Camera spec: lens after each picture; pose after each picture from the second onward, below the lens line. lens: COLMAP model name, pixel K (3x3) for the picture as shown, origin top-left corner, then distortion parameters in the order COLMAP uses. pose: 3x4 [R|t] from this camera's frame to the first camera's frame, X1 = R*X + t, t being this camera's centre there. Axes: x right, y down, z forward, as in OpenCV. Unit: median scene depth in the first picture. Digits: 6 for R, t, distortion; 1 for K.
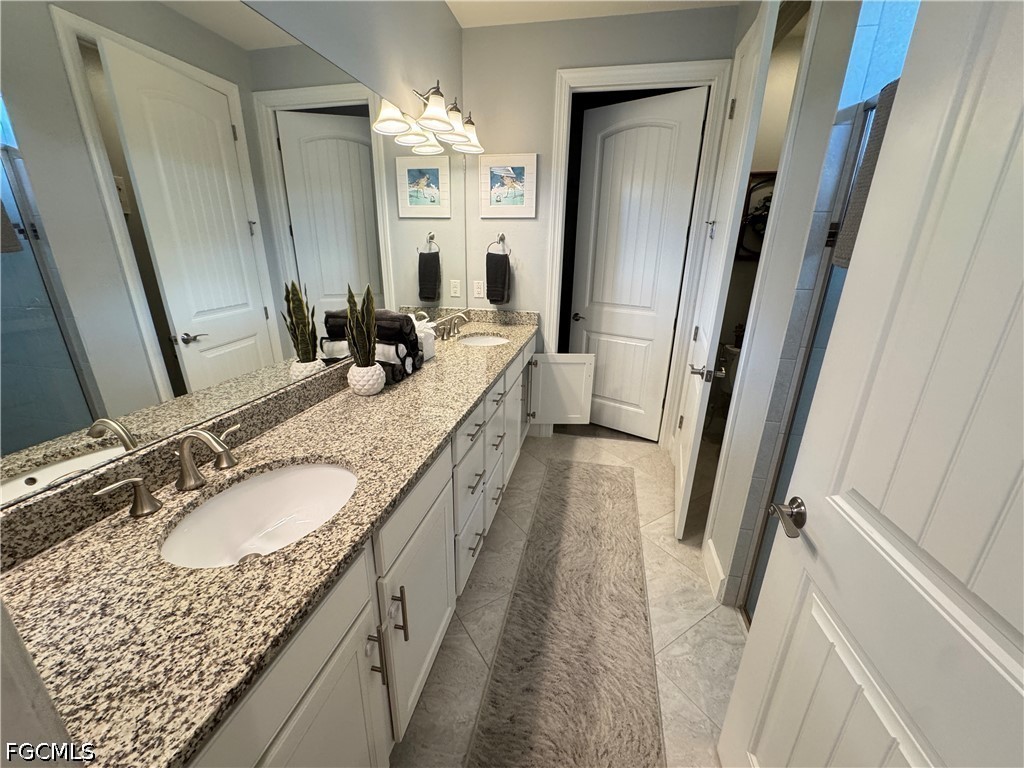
lens RADIAL K [[408.8, 0, 515.6], [0, 408.8, 384.3], [0, 0, 1]] dist [-0.003832, 0.000383]
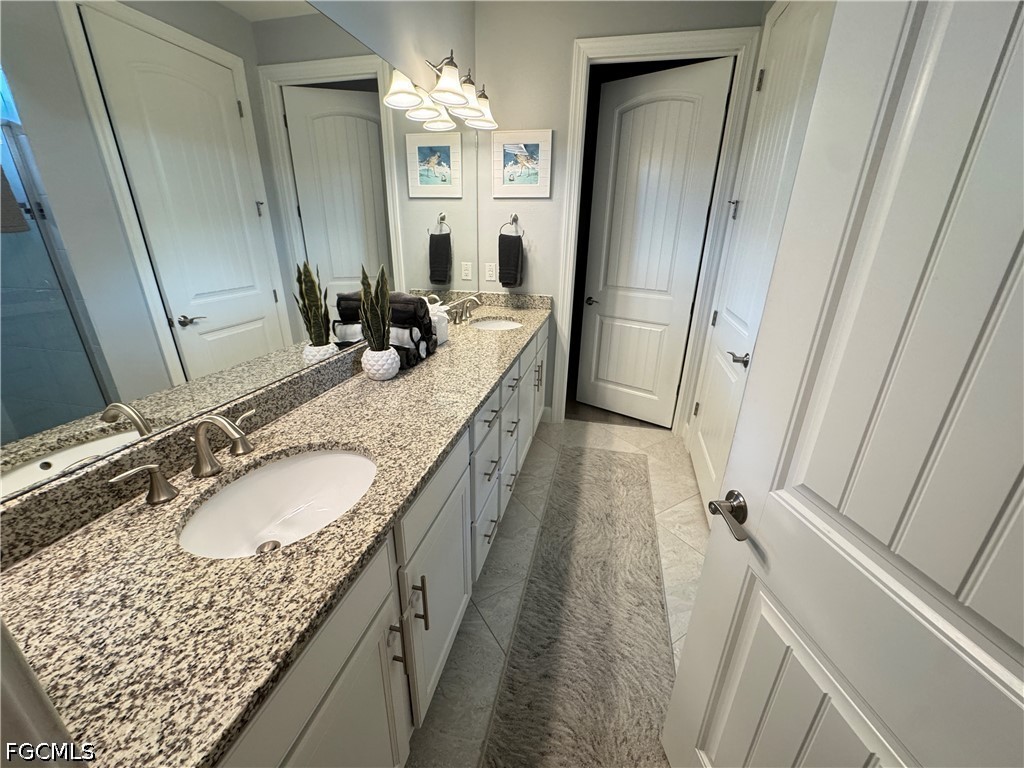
lens RADIAL K [[408.8, 0, 516.3], [0, 408.8, 384.7], [0, 0, 1]] dist [-0.003832, 0.000383]
pose [[0.999891, 0.005889, -0.013514, -0.030231], [-0.005376, 0.999276, 0.037657, -0.000733], [0.013726, -0.037580, 0.999199, 0.028905]]
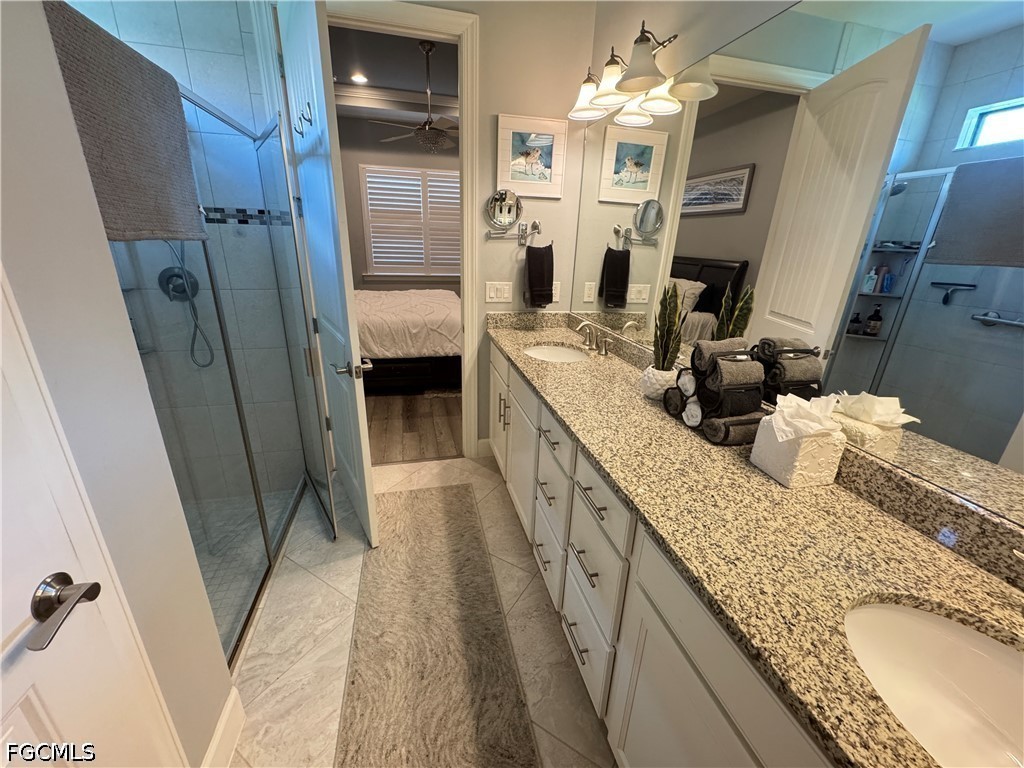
lens RADIAL K [[408.8, 0, 514.1], [0, 408.8, 382.0], [0, 0, 1]] dist [-0.003832, 0.000383]
pose [[-0.898115, 0.098124, -0.428675, 0.391538], [-0.189868, 0.792730, 0.579249, -0.553193], [0.396662, 0.601623, -0.693332, 1.664034]]
